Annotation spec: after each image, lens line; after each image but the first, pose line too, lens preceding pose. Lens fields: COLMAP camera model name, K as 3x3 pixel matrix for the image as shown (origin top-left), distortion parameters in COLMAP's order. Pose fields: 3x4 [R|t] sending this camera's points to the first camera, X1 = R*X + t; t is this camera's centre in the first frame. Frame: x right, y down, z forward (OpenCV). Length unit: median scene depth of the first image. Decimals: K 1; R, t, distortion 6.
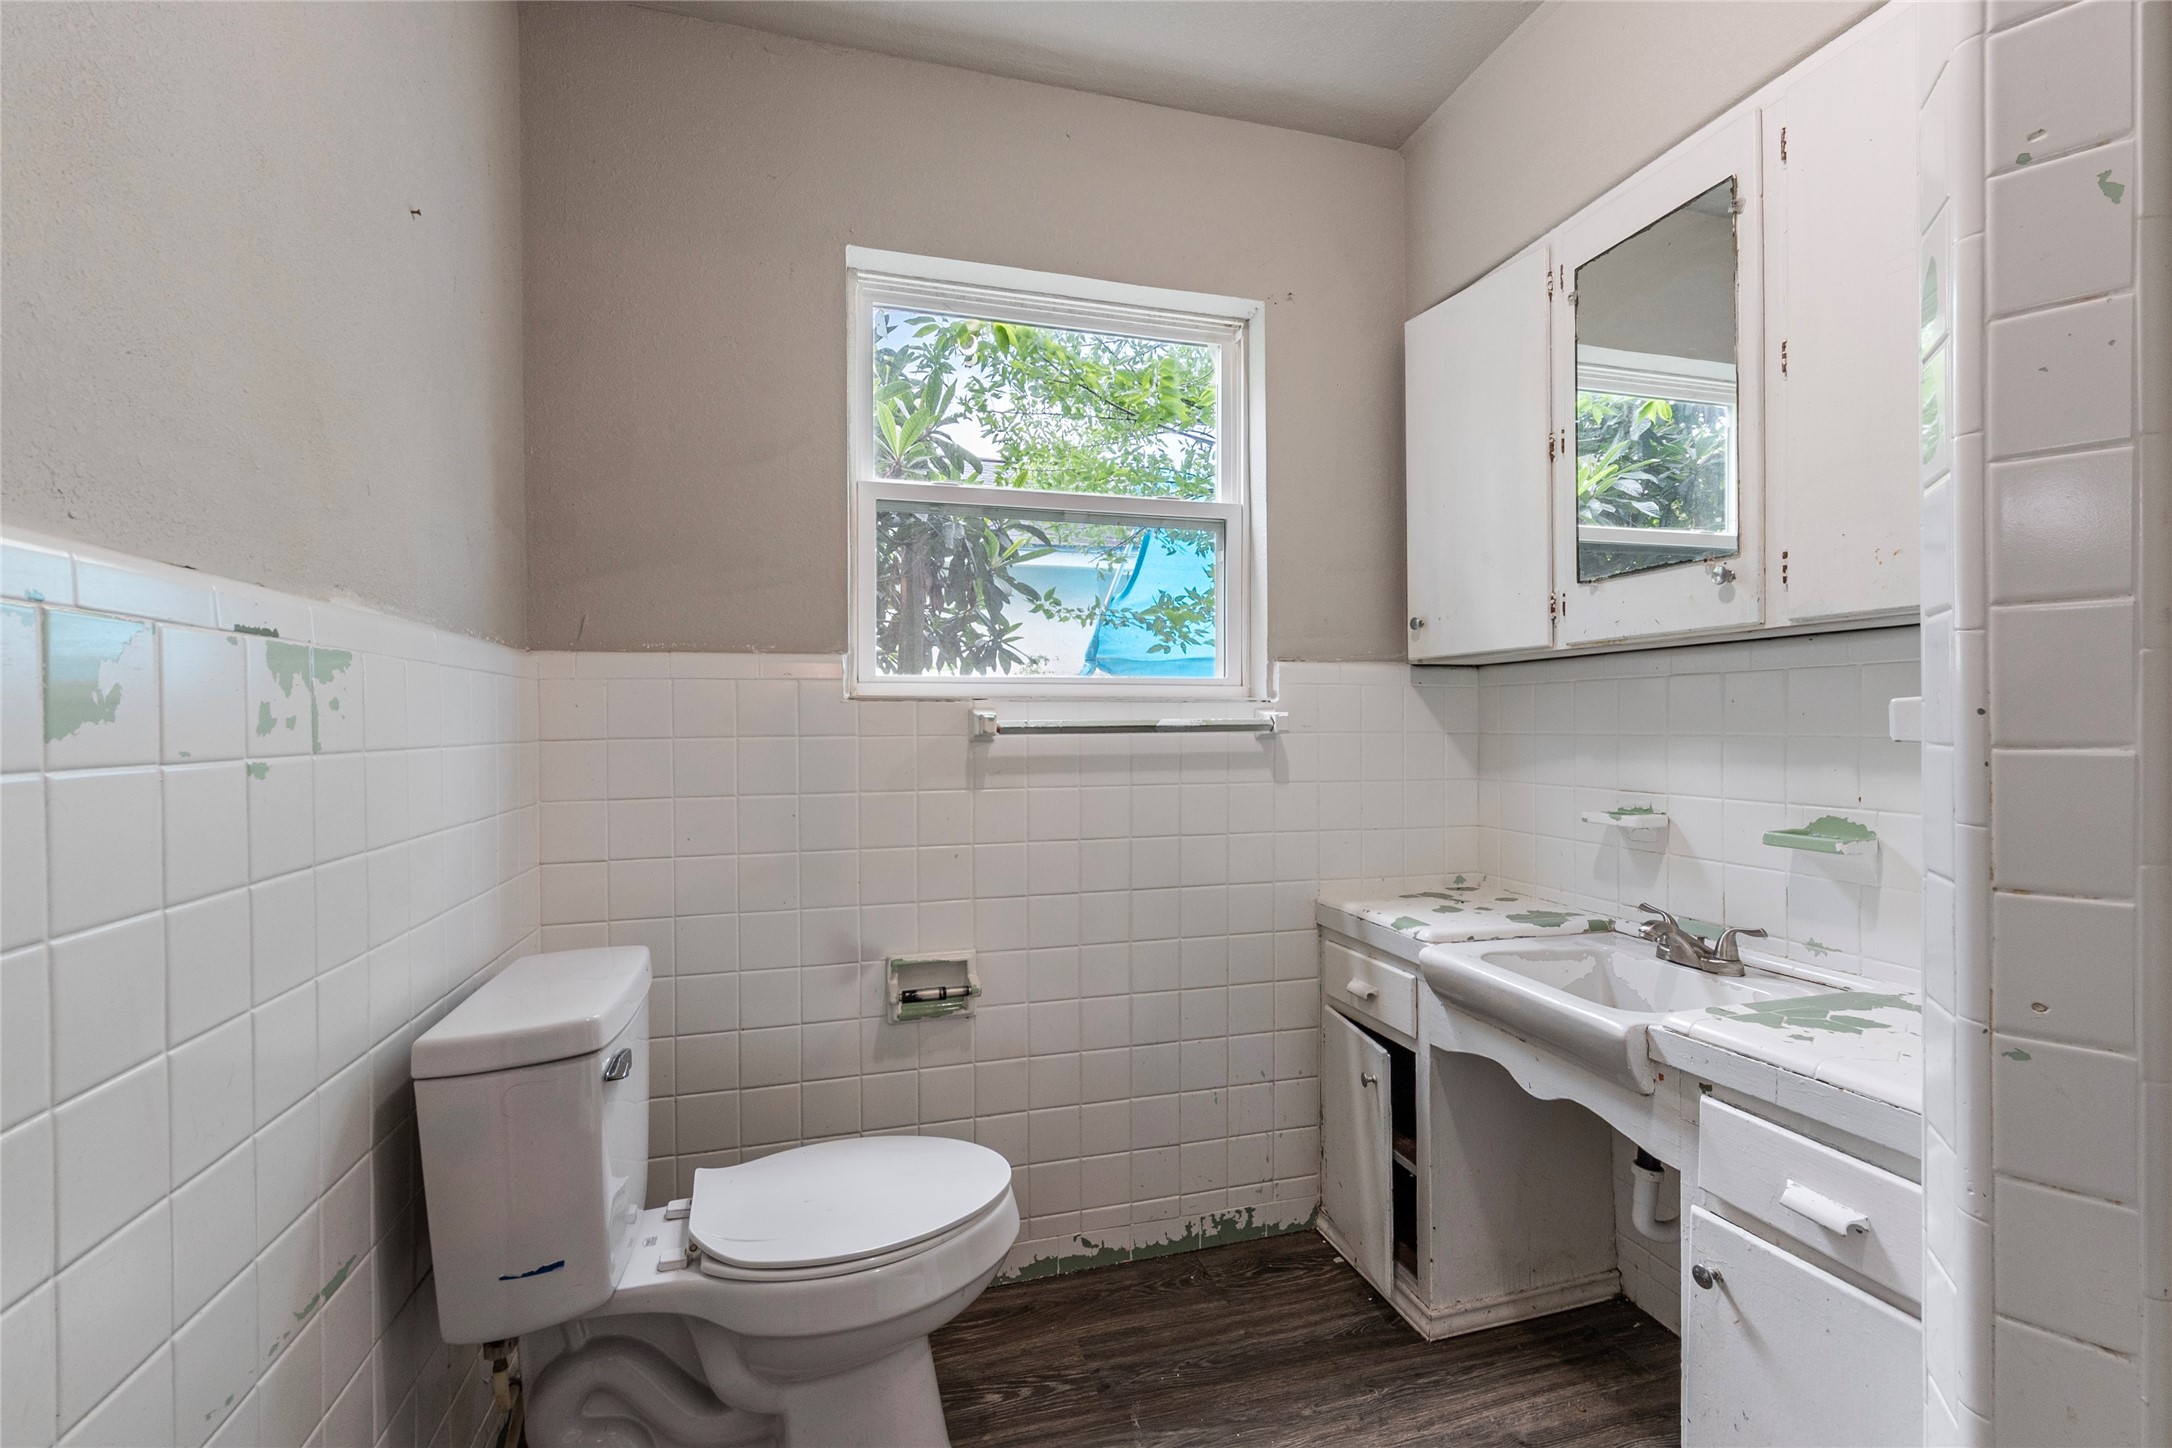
lens RADIAL K [[945.4, 0, 1086.0], [0, 945.4, 724.0], [0, 0, 1]] dist [0.020675, -0.018194]
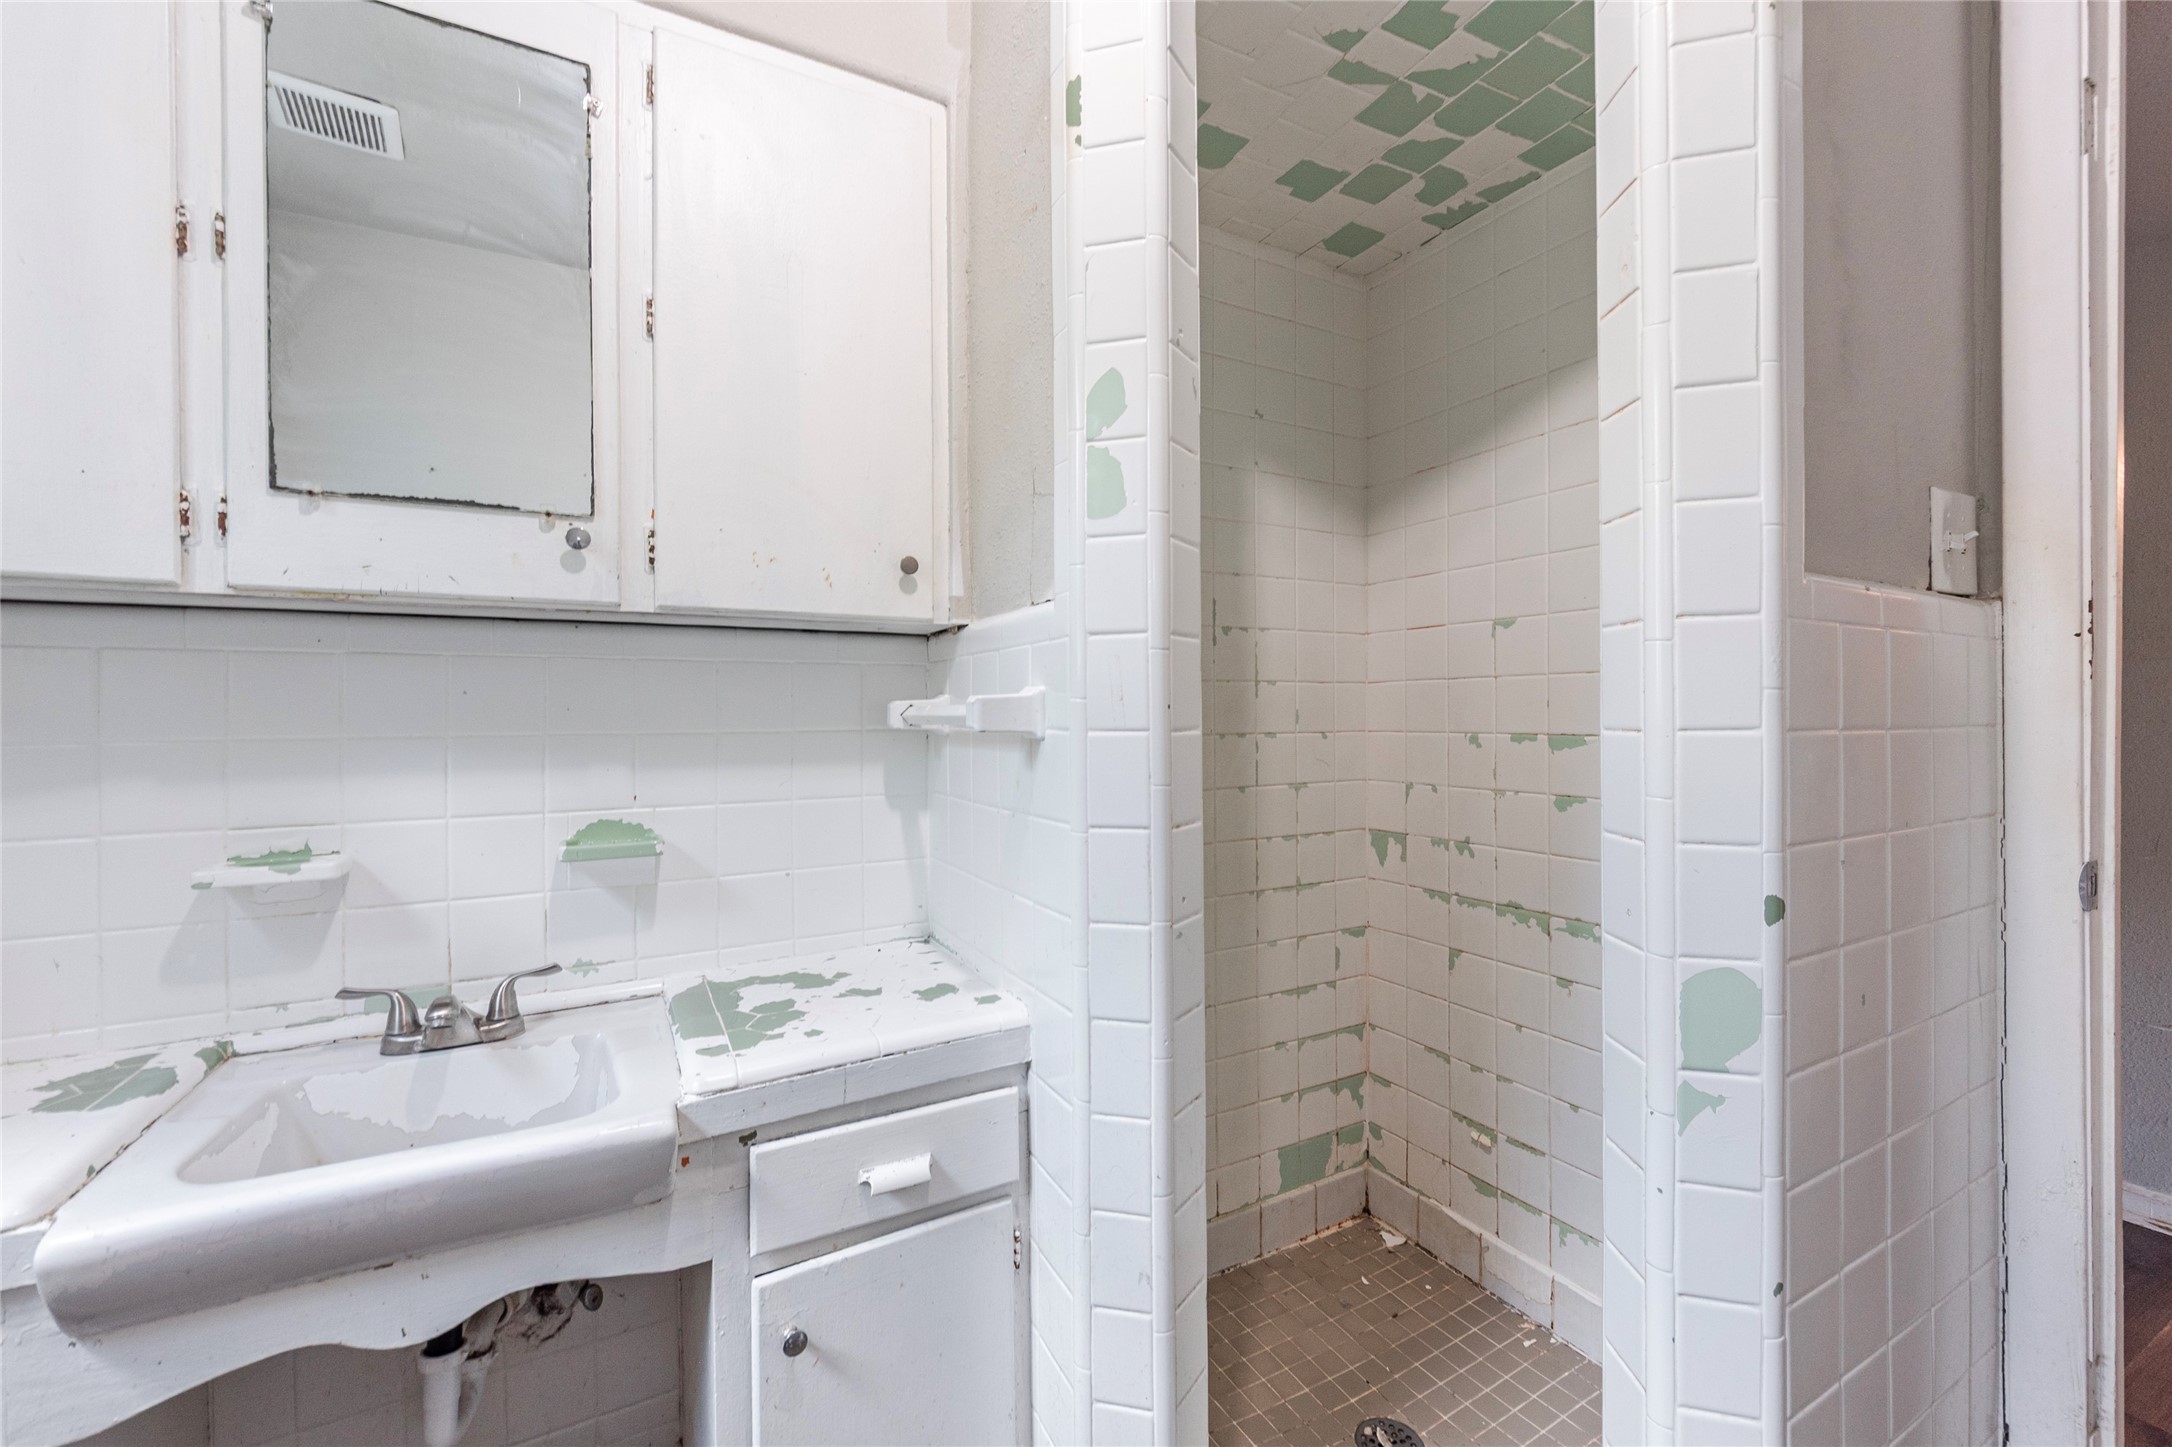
lens RADIAL K [[895.9, 0, 1110.1], [0, 895.9, 715.8], [0, 0, 1]] dist [0.000128, -0.004860]
pose [[-0.244149, 0.005792, 0.969720, -0.154536], [0.008705, 0.999955, -0.003781, 0.002485], [-0.969699, 0.007519, -0.244189, 0.609190]]
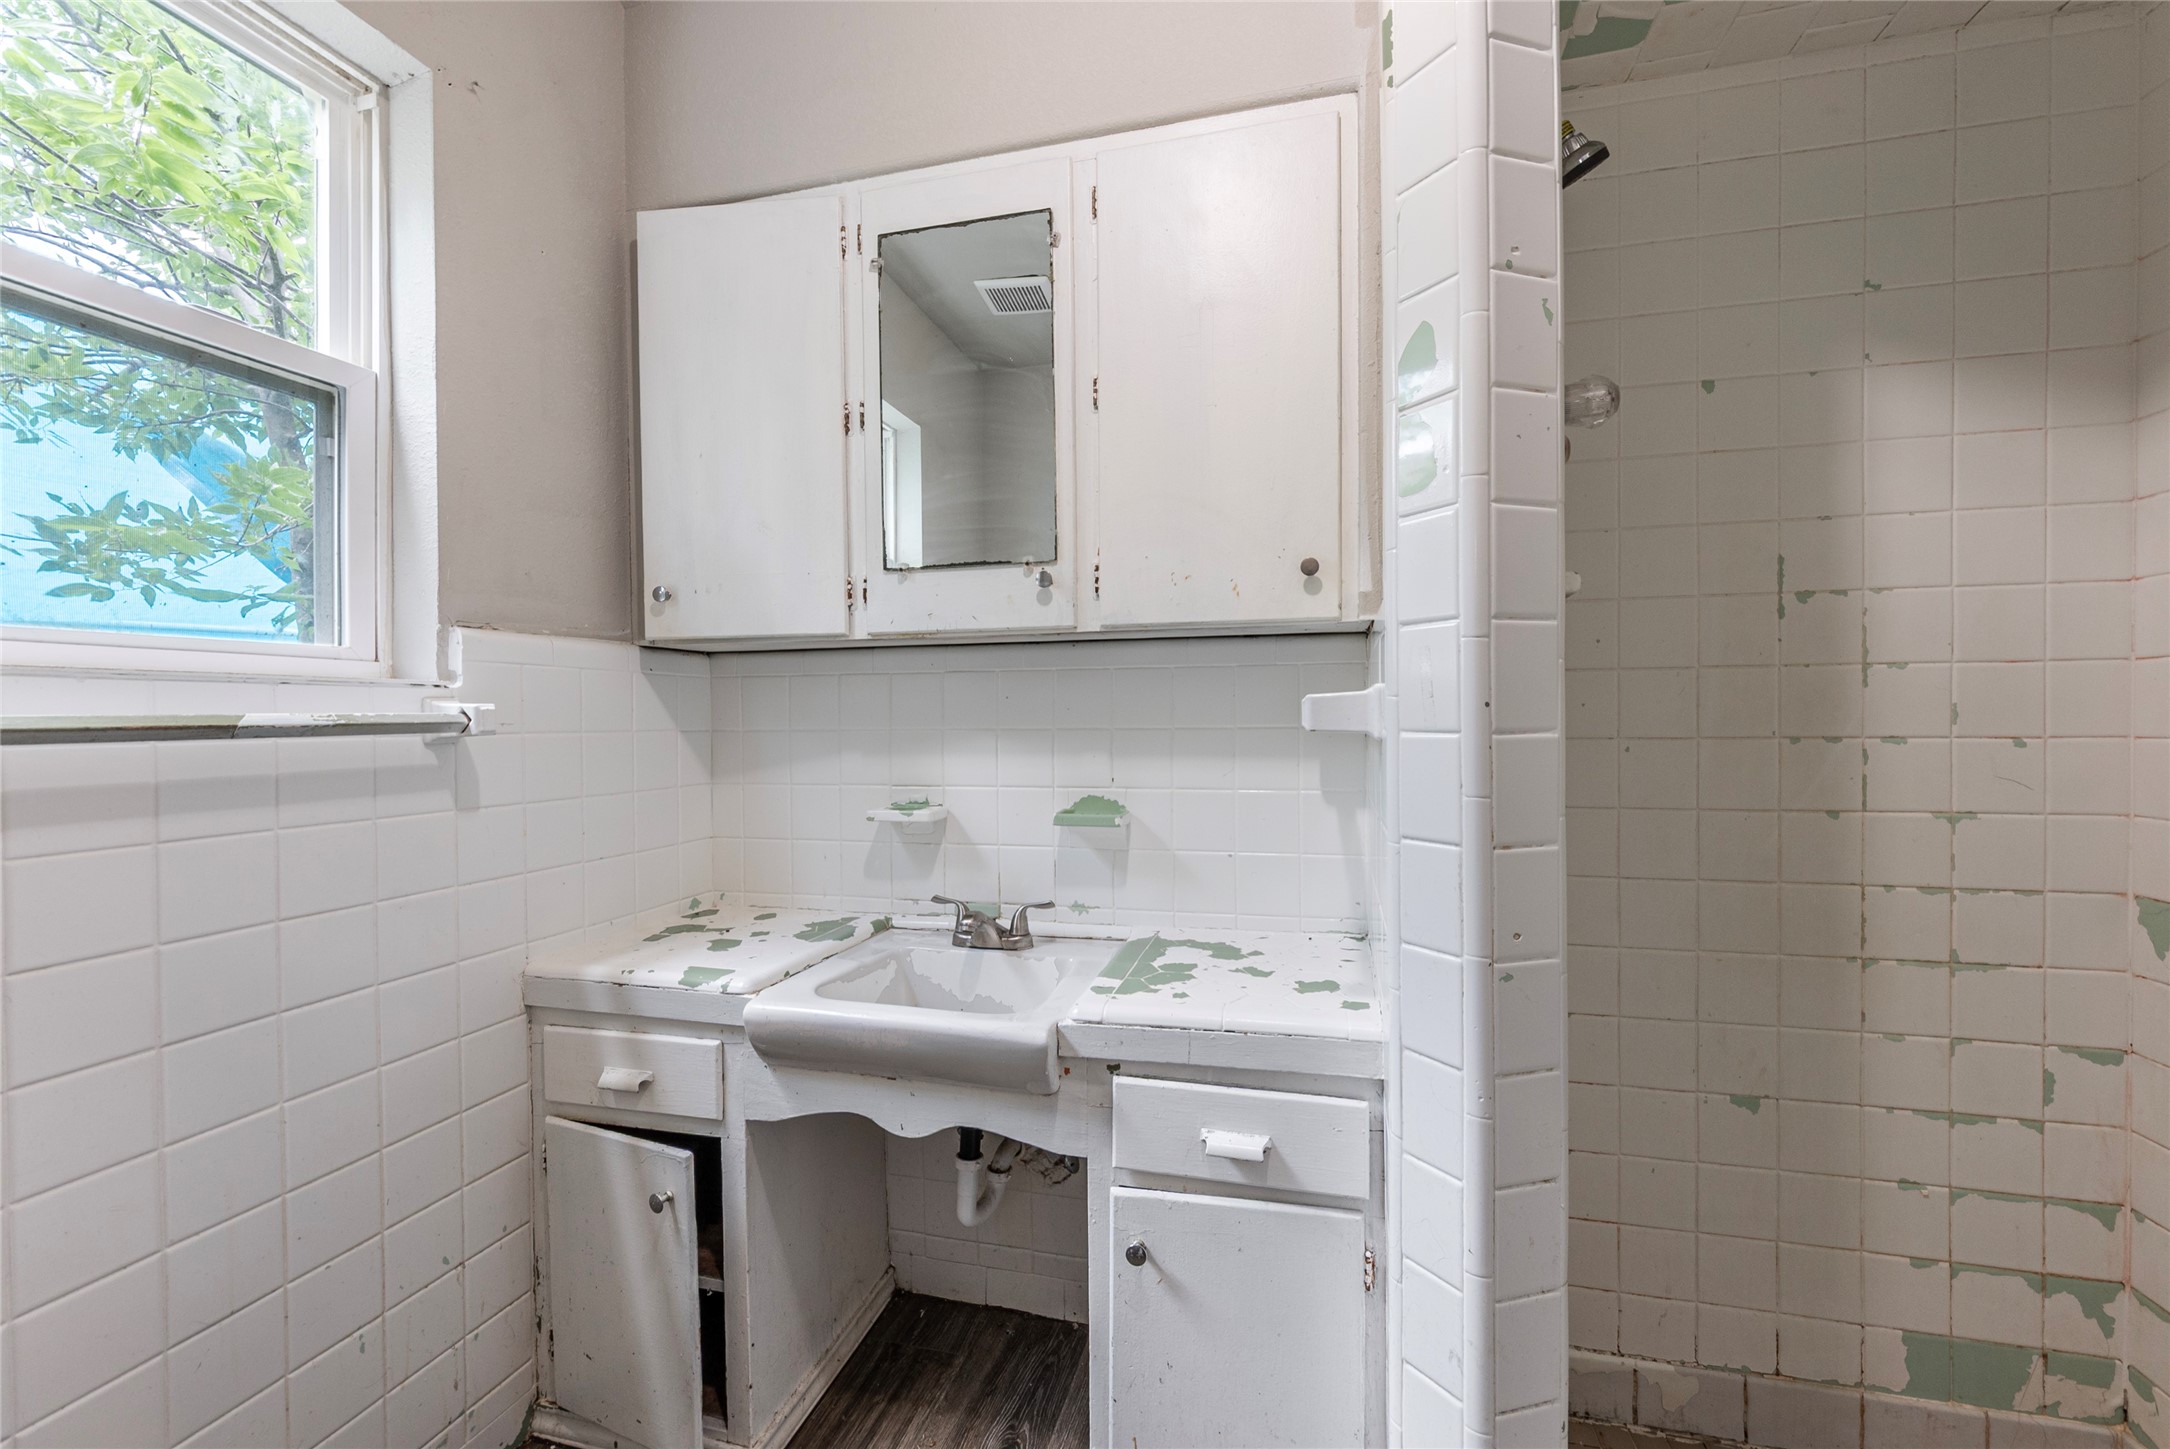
lens RADIAL K [[861.8, 0, 1105.8], [0, 861.8, 723.2], [0, 0, 1]] dist [-0.000055, -0.000886]
pose [[0.496630, -0.008355, 0.867922, -0.114704], [0.006312, 0.999962, 0.006014, 0.000450], [-0.867940, 0.002492, 0.496664, 0.374892]]
